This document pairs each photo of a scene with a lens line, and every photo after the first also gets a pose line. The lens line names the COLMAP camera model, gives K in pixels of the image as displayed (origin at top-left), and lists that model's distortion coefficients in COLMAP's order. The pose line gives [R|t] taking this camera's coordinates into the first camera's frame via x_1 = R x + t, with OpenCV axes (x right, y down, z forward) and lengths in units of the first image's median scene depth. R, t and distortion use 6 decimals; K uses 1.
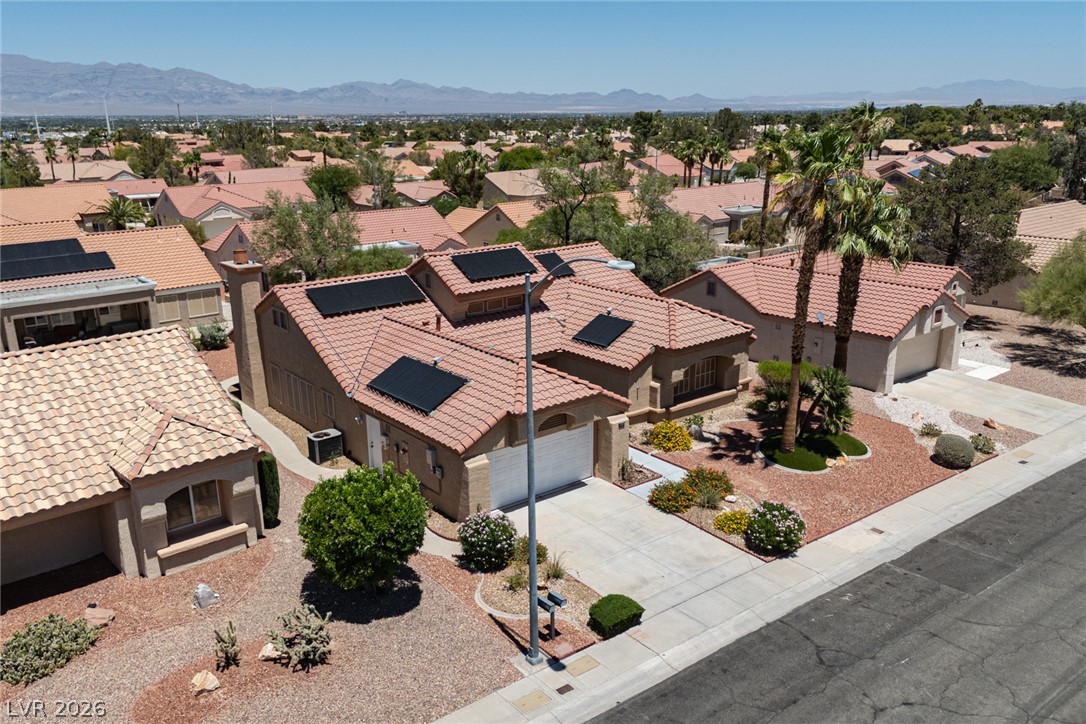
lens RADIAL K [[908.7, 0, 533.2], [0, 908.7, 381.2], [0, 0, 1]] dist [0.044720, -0.024057]
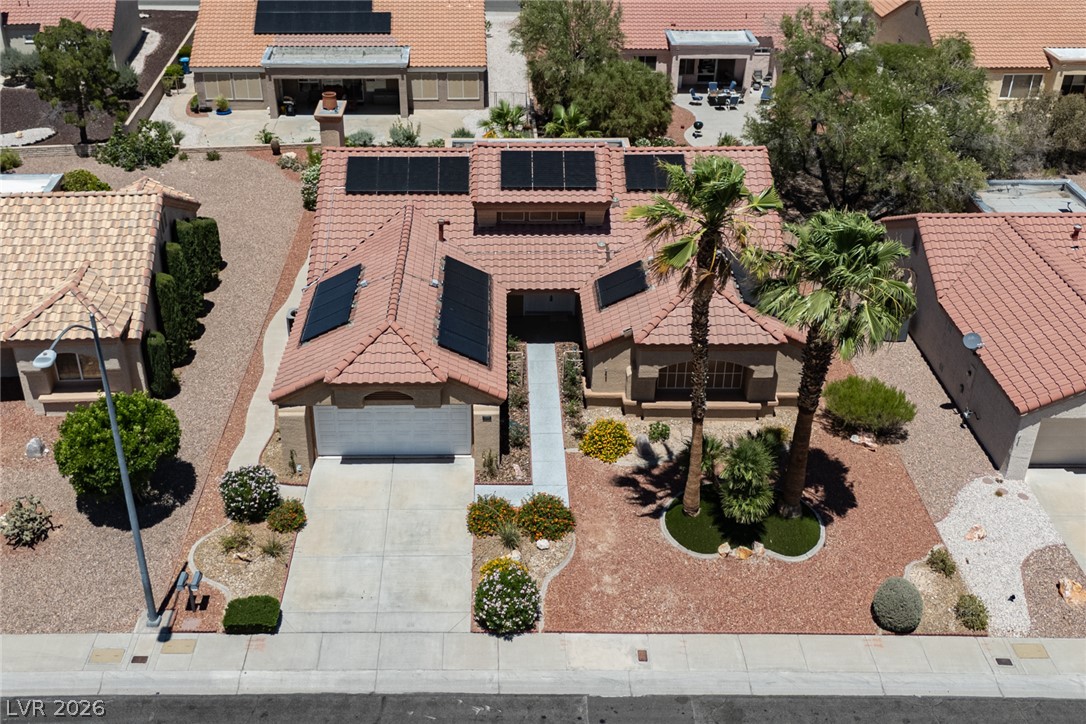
lens RADIAL K [[1141.1, 0, 512.5], [0, 1141.1, 319.9], [0, 0, 1]] dist [0.041123, 0.000000]
pose [[0.793266, 0.316059, -0.520418, 0.673493], [-0.195096, 0.941597, 0.274467, -0.357369], [0.576772, -0.116194, 0.808600, 0.117407]]
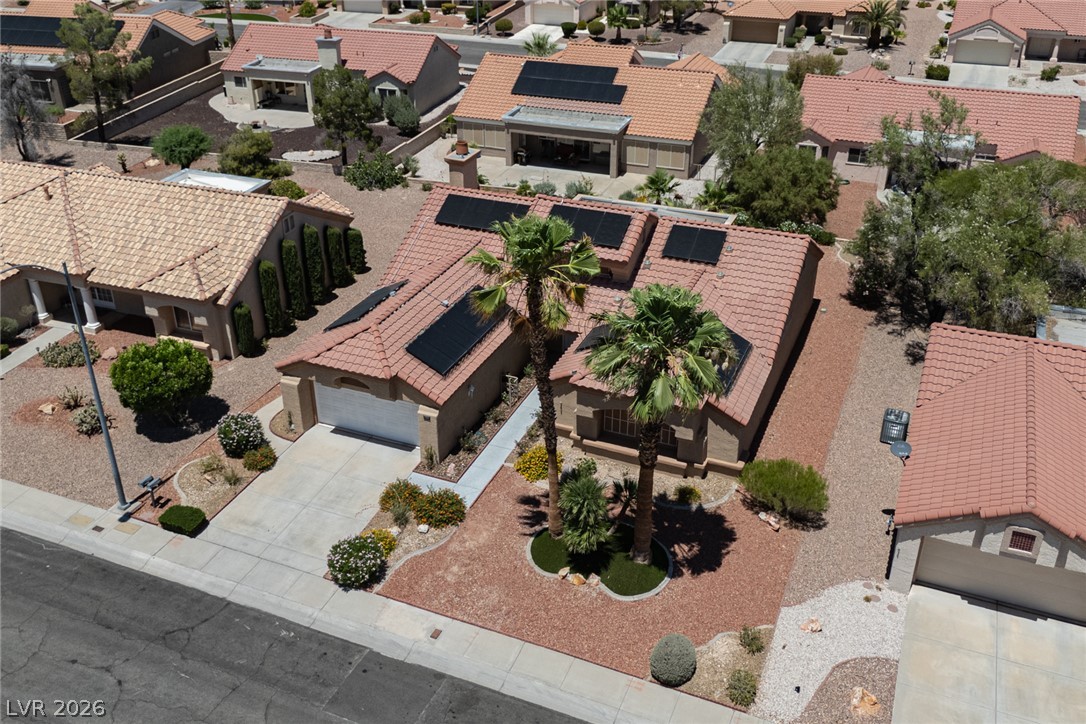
lens RADIAL K [[1033.7, 0, 523.2], [0, 1033.7, 362.6], [0, 0, 1]] dist [0.043268, 0.000000]
pose [[0.473131, 0.437991, -0.764403, 1.046249], [-0.258029, 0.898504, 0.355121, -0.468025], [0.842359, 0.029219, 0.538124, 0.445705]]
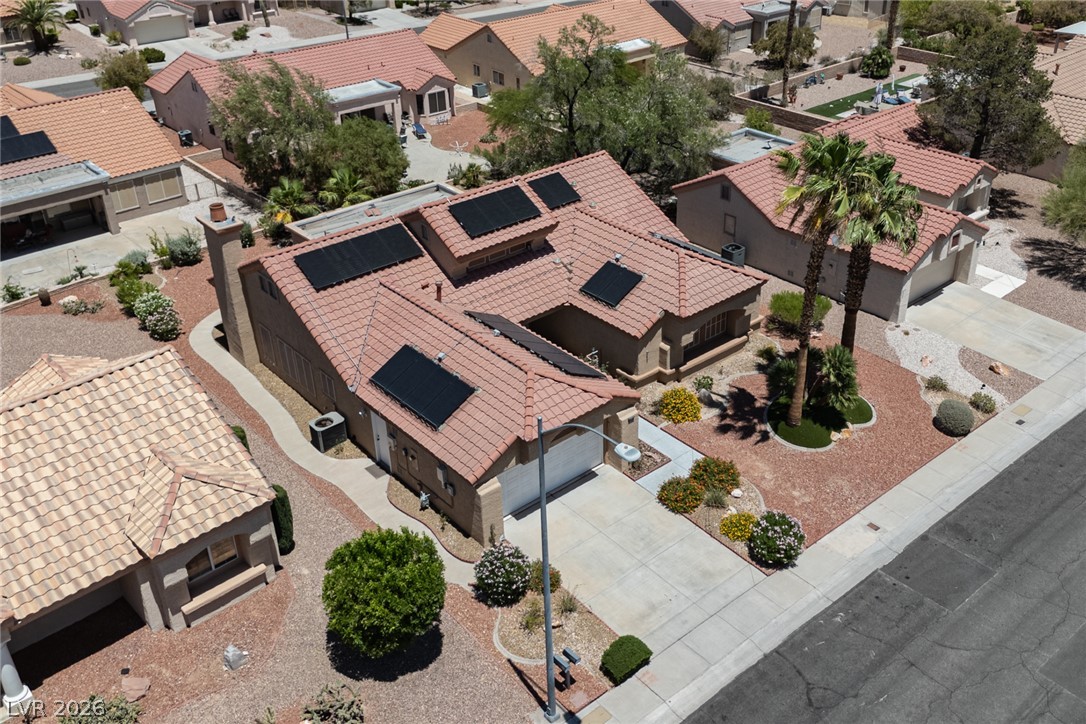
lens RADIAL K [[1036.1, 0, 601.3], [0, 1036.1, 318.7], [0, 0, 1]] dist [0.036059, 0.000000]
pose [[0.997635, -0.026049, 0.063615, -0.004907], [0.013178, 0.980730, 0.194925, -0.284952], [-0.067466, -0.193626, 0.978753, -0.094043]]
